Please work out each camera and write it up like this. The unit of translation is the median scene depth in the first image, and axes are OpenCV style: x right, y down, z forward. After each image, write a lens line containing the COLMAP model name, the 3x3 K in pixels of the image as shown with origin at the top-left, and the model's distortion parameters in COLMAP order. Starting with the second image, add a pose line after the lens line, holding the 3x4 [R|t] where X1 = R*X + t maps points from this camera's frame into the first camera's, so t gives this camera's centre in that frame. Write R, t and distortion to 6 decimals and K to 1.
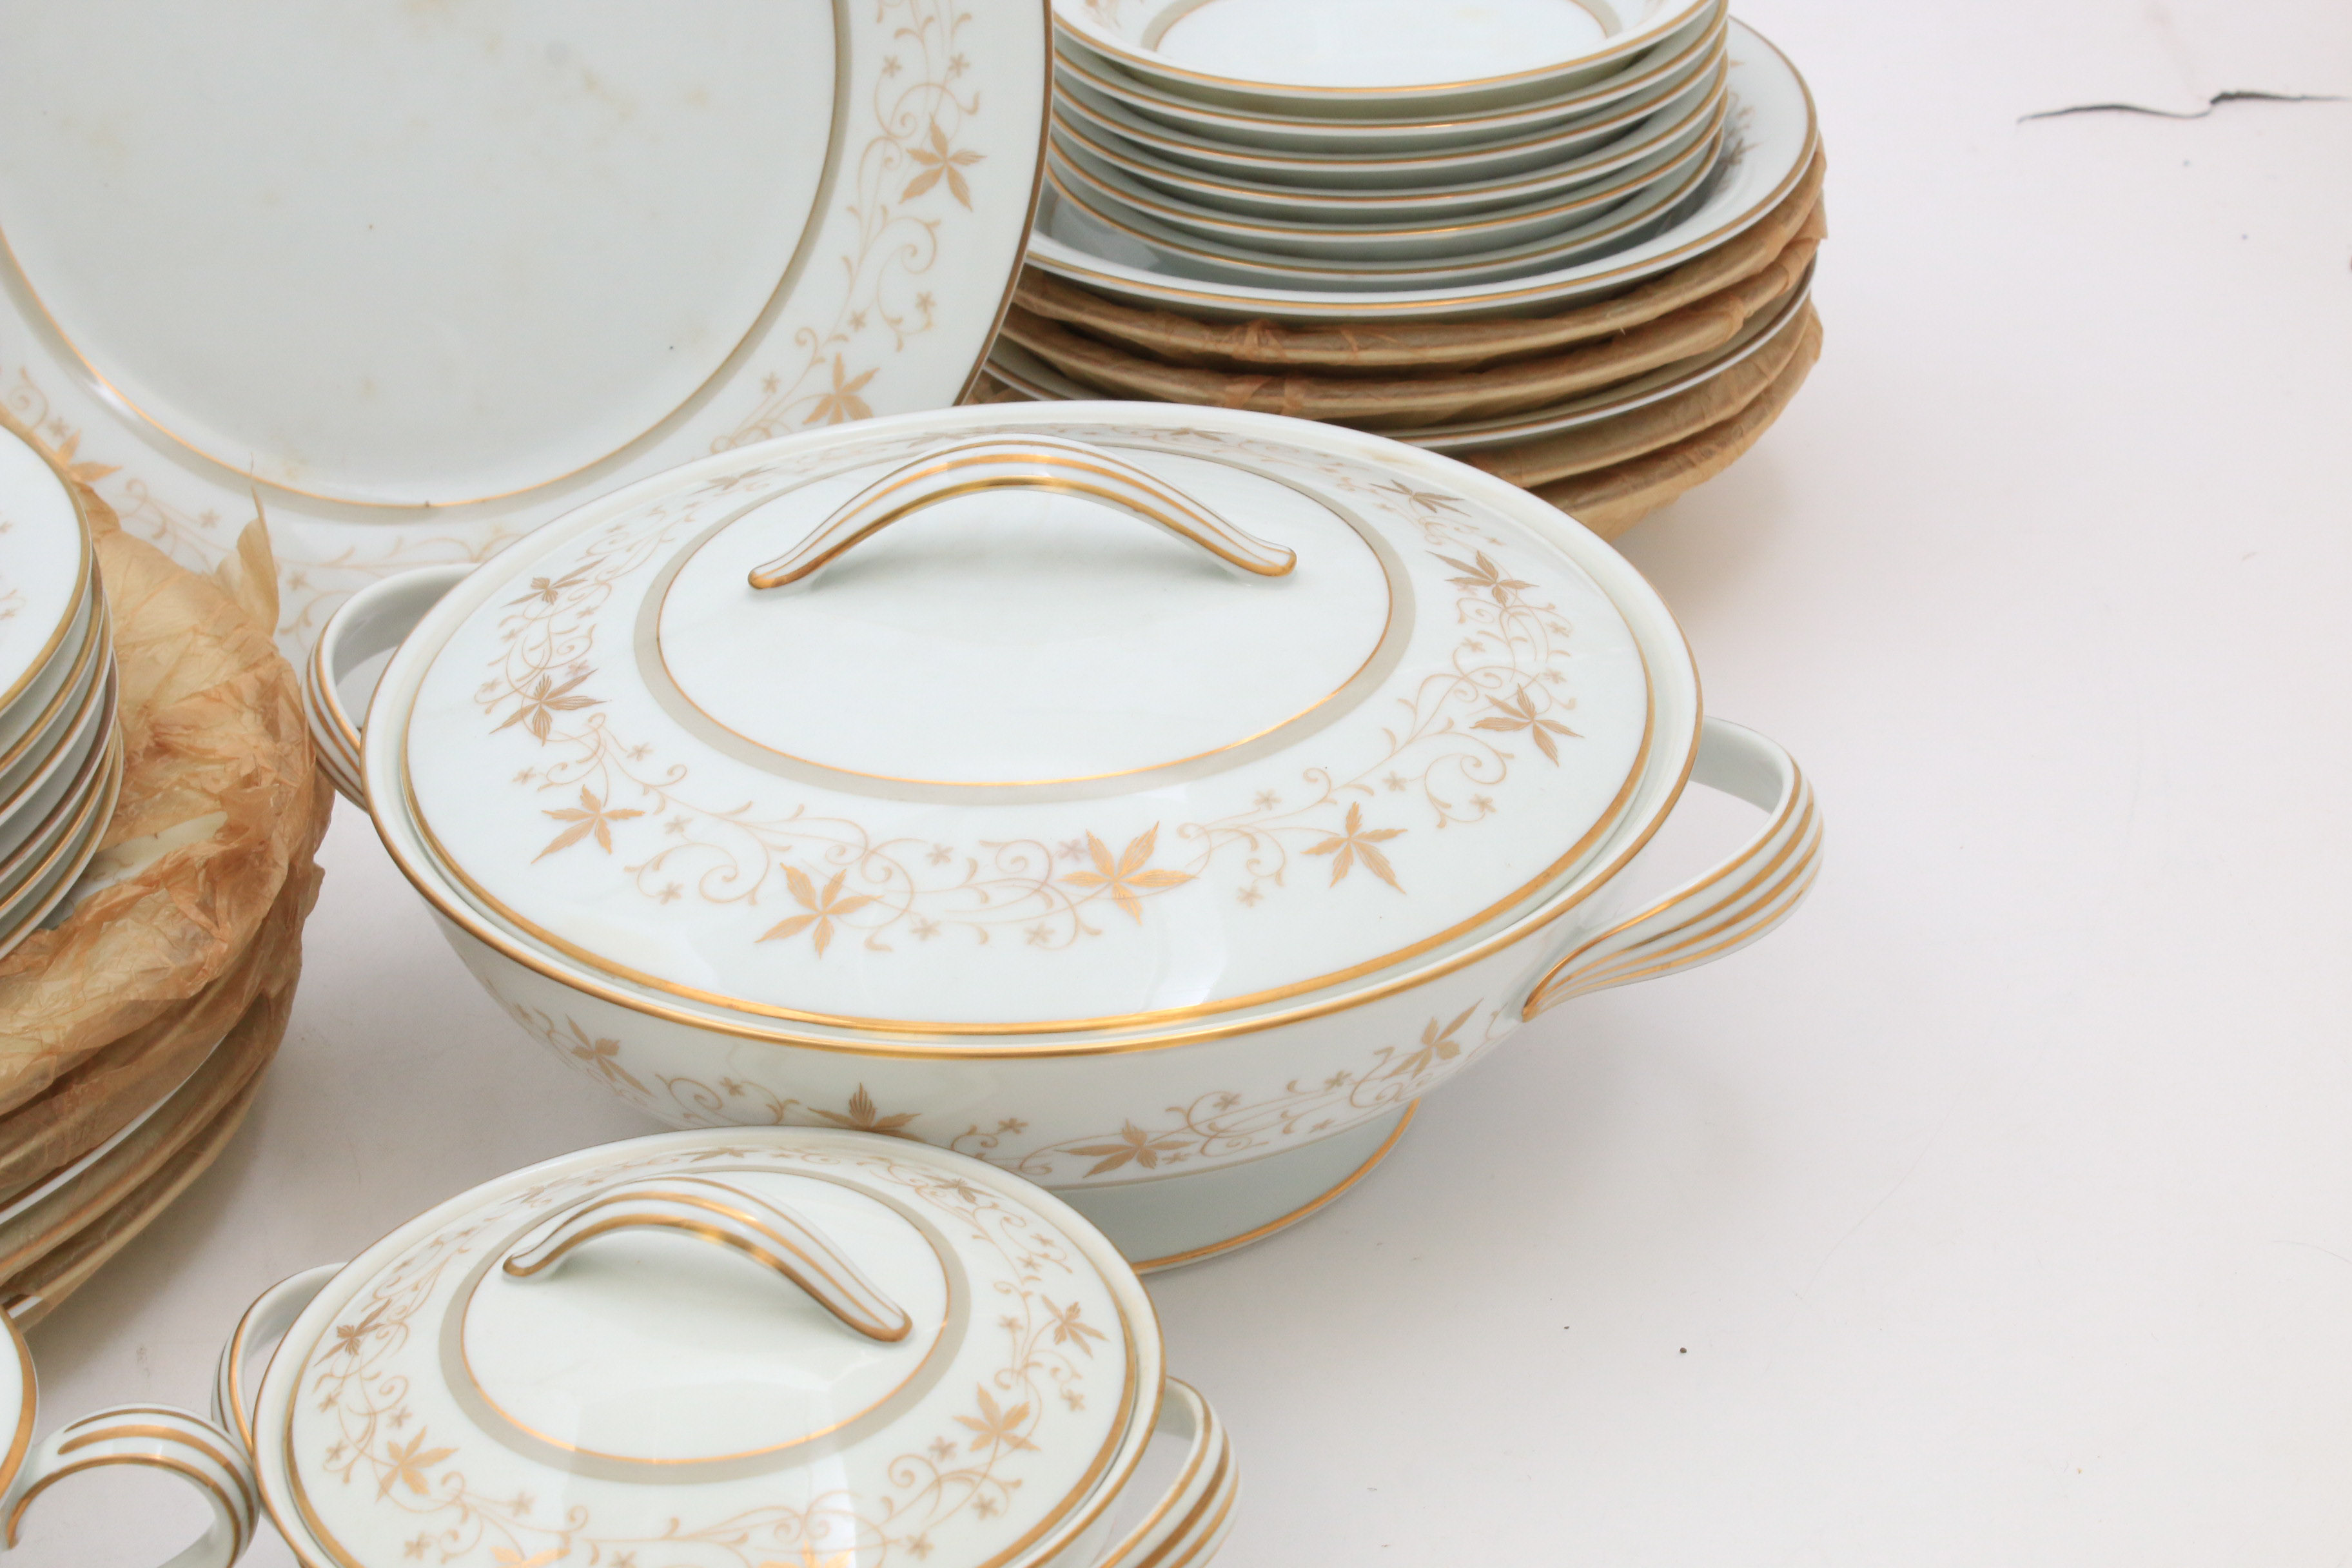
lens RADIAL K [[4735.2, 0, 1195.4], [0, 4735.2, 739.6], [0, 0, 1]] dist [0.027887, 0.173975]
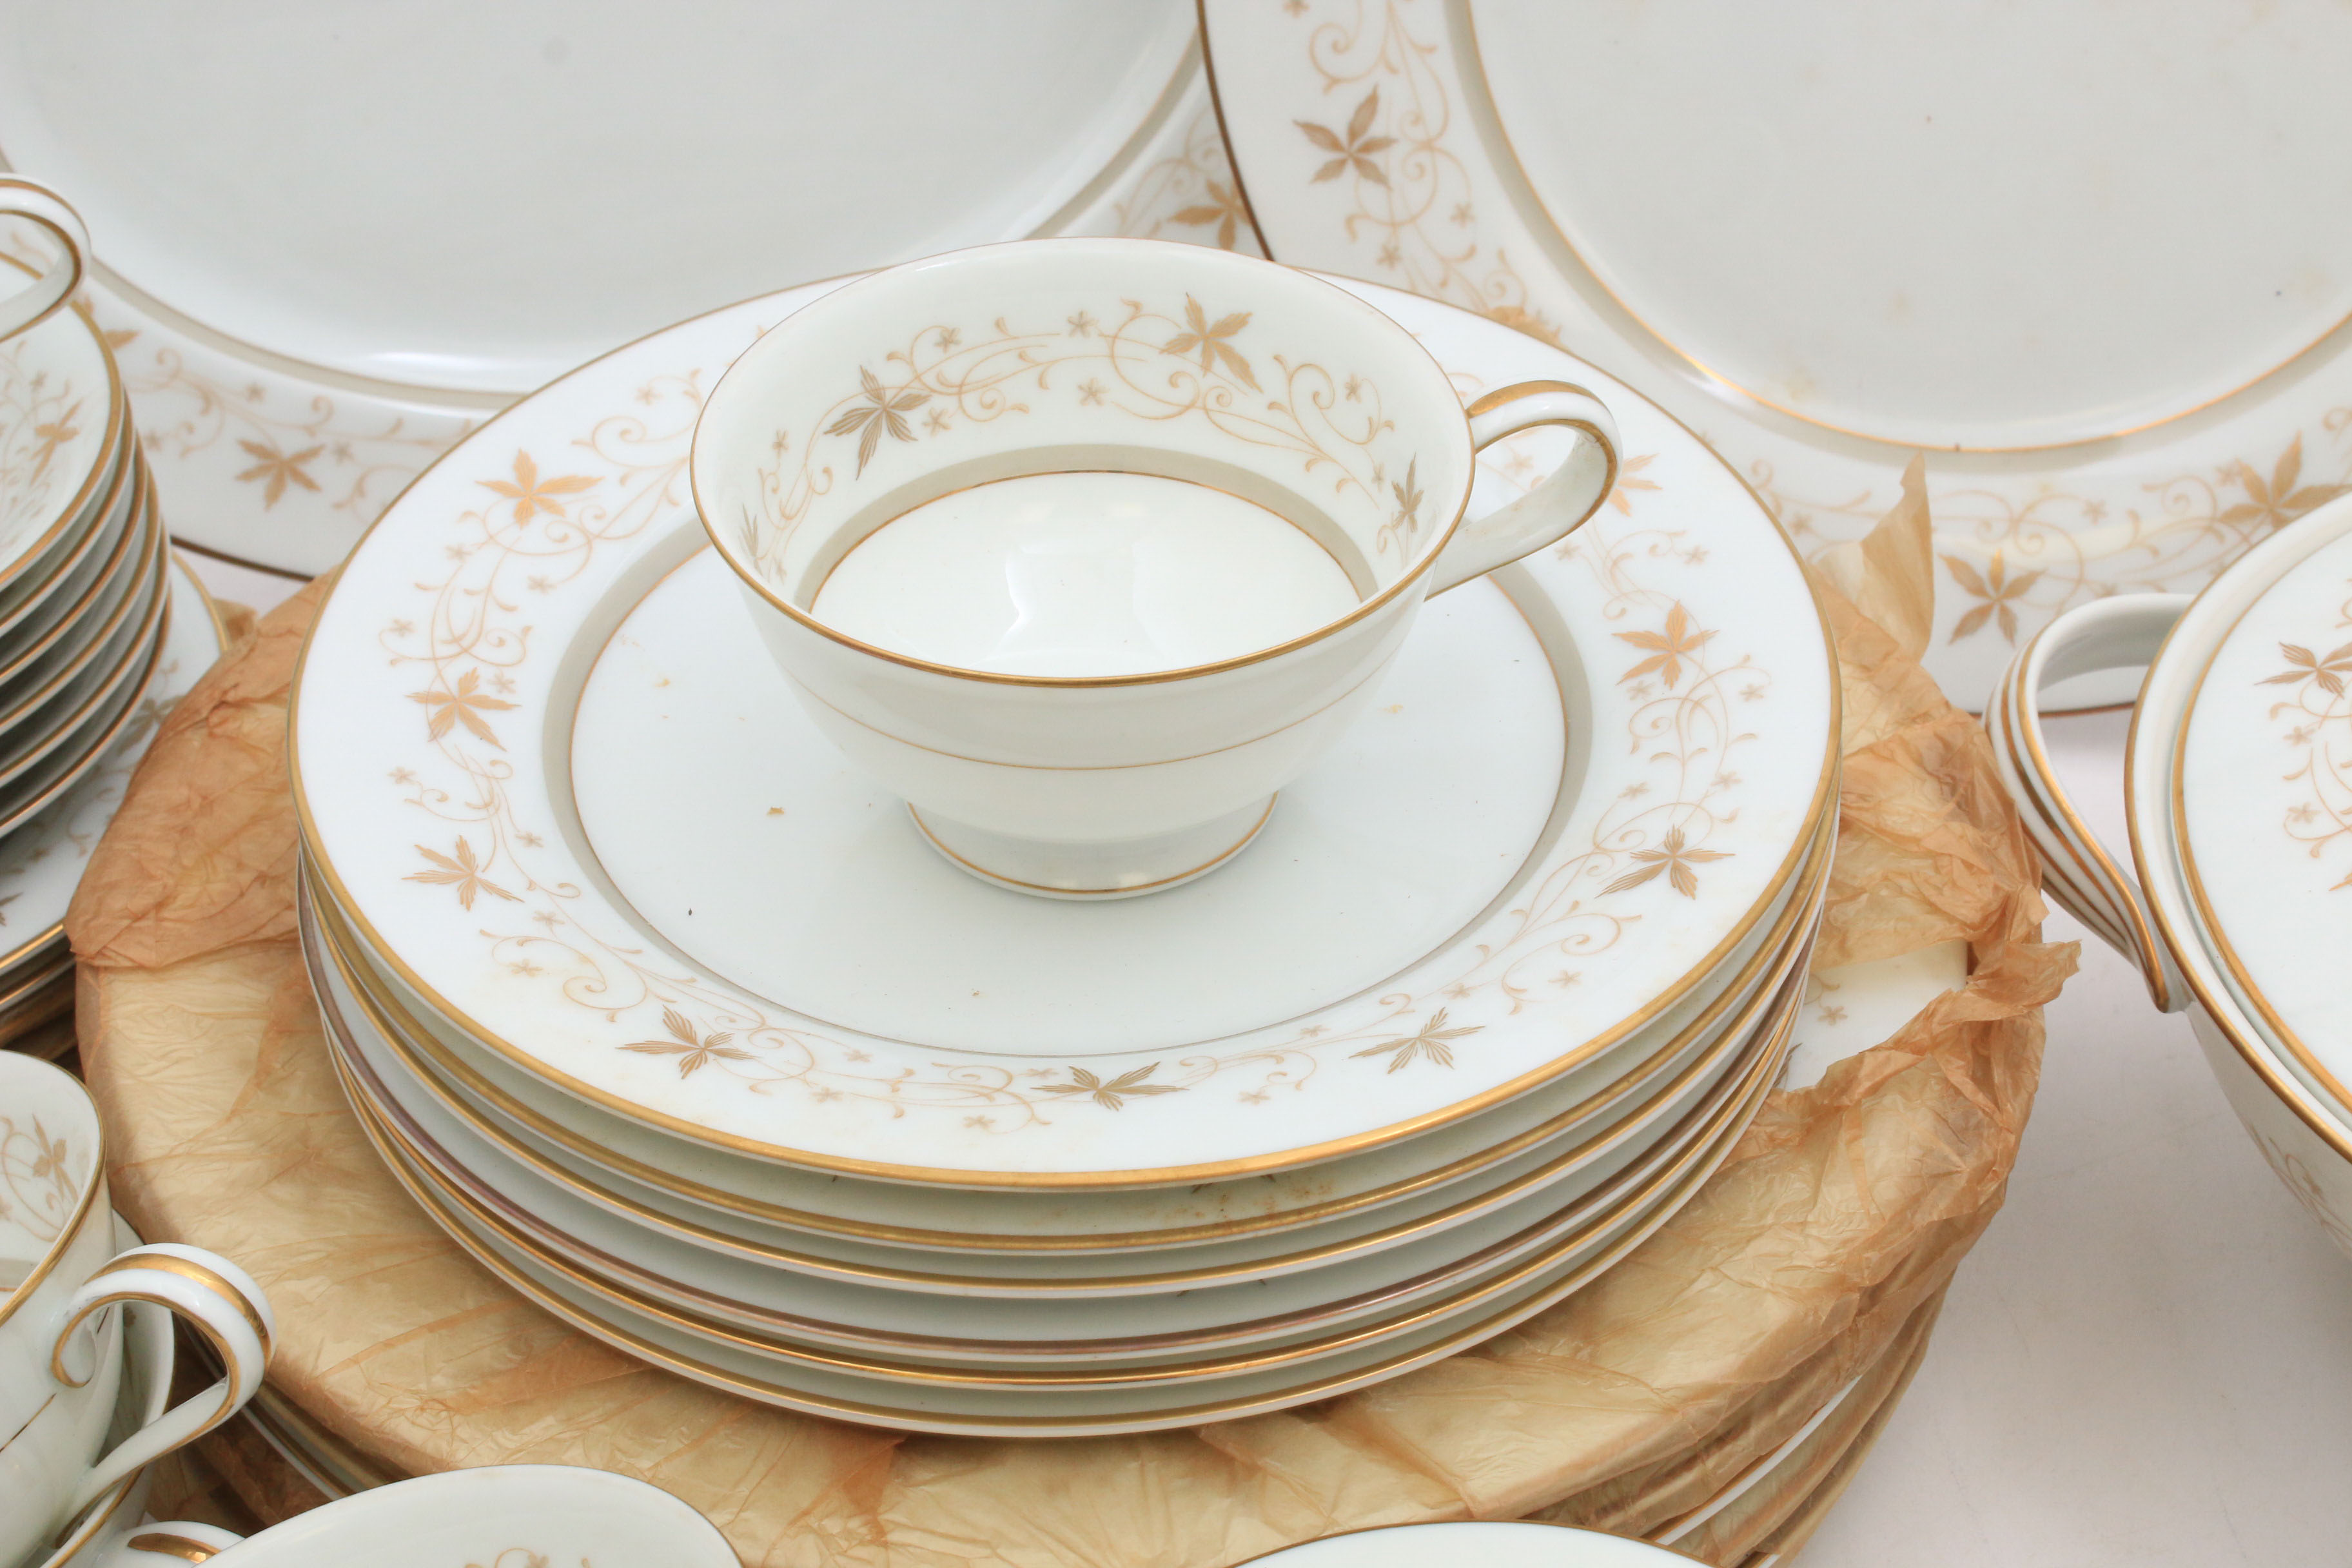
lens RADIAL K [[4124.9, 0, 1190.5], [0, 4124.9, 745.9], [0, 0, 1]] dist [-0.021891, 0.238943]
pose [[0.993871, 0.089196, -0.065299, -0.289005], [-0.079434, 0.987061, 0.139285, -0.104605], [0.076878, -0.133245, 0.988097, 0.283911]]
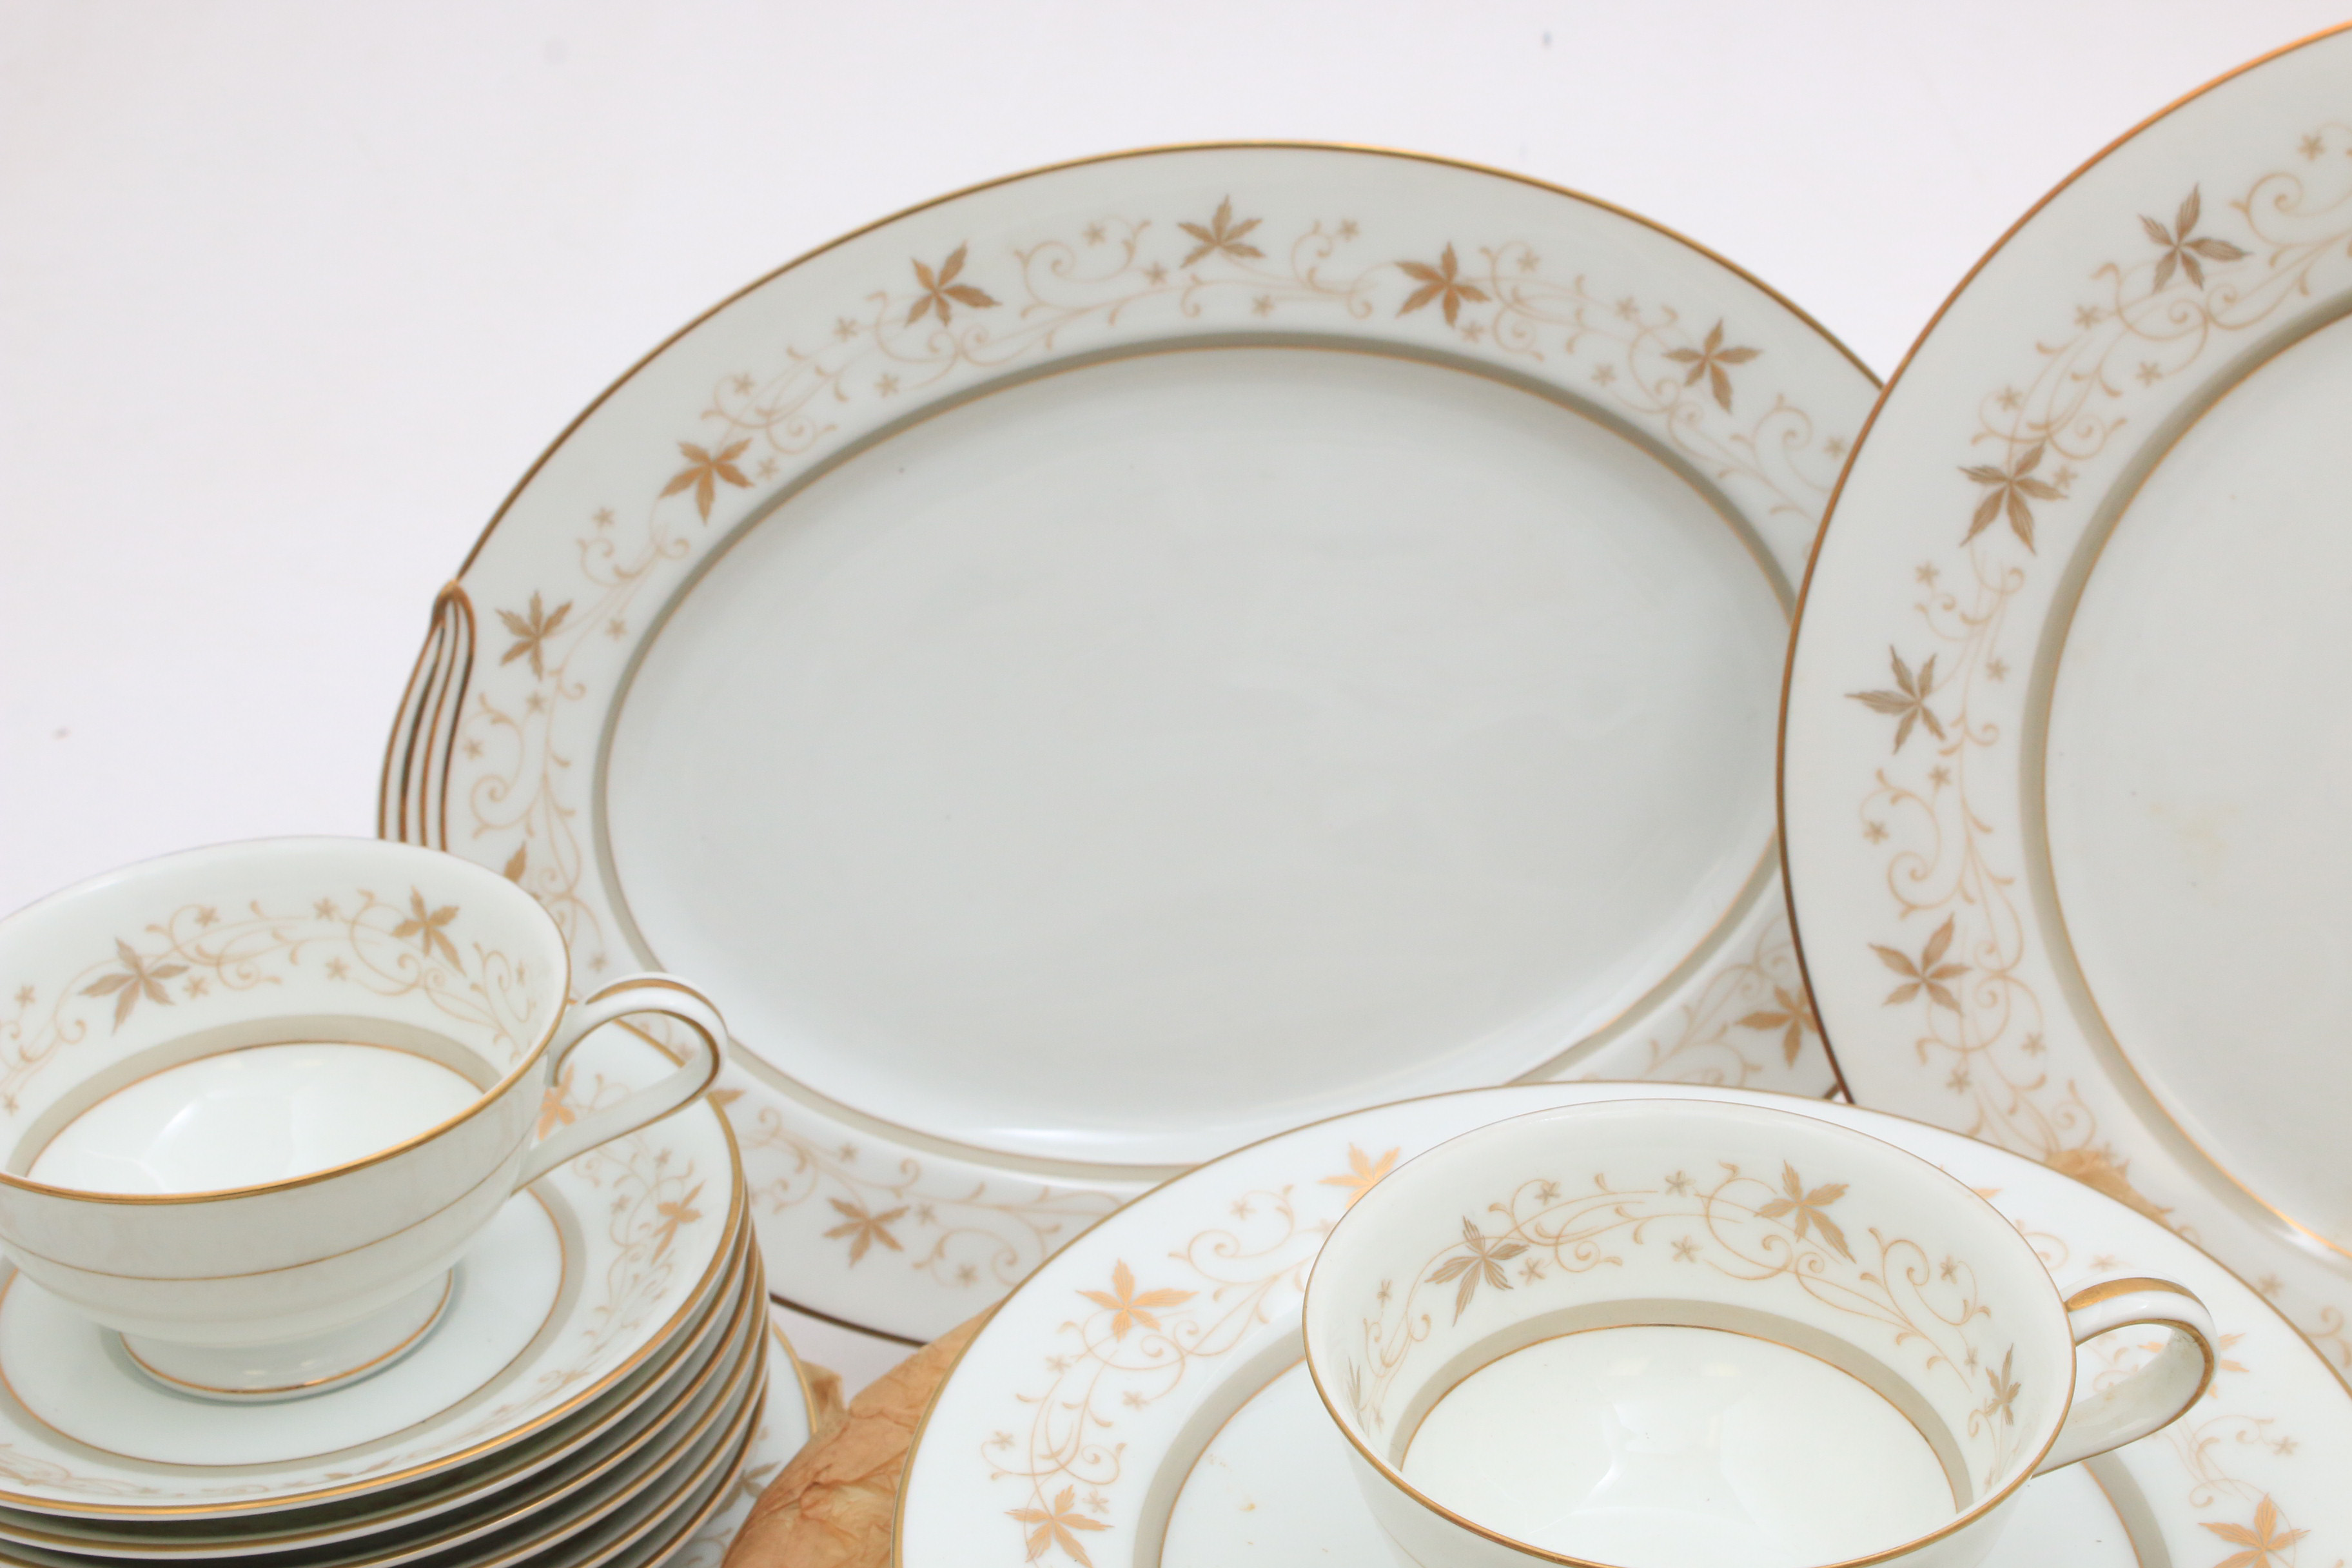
lens RADIAL K [[4124.9, 0, 1190.5], [0, 4124.9, 745.9], [0, 0, 1]] dist [-0.021891, 0.238943]
pose [[0.974343, 0.123372, -0.188242, -0.316650], [-0.124170, 0.992232, 0.007593, -0.146595], [0.187716, 0.015976, 0.982093, 0.262794]]
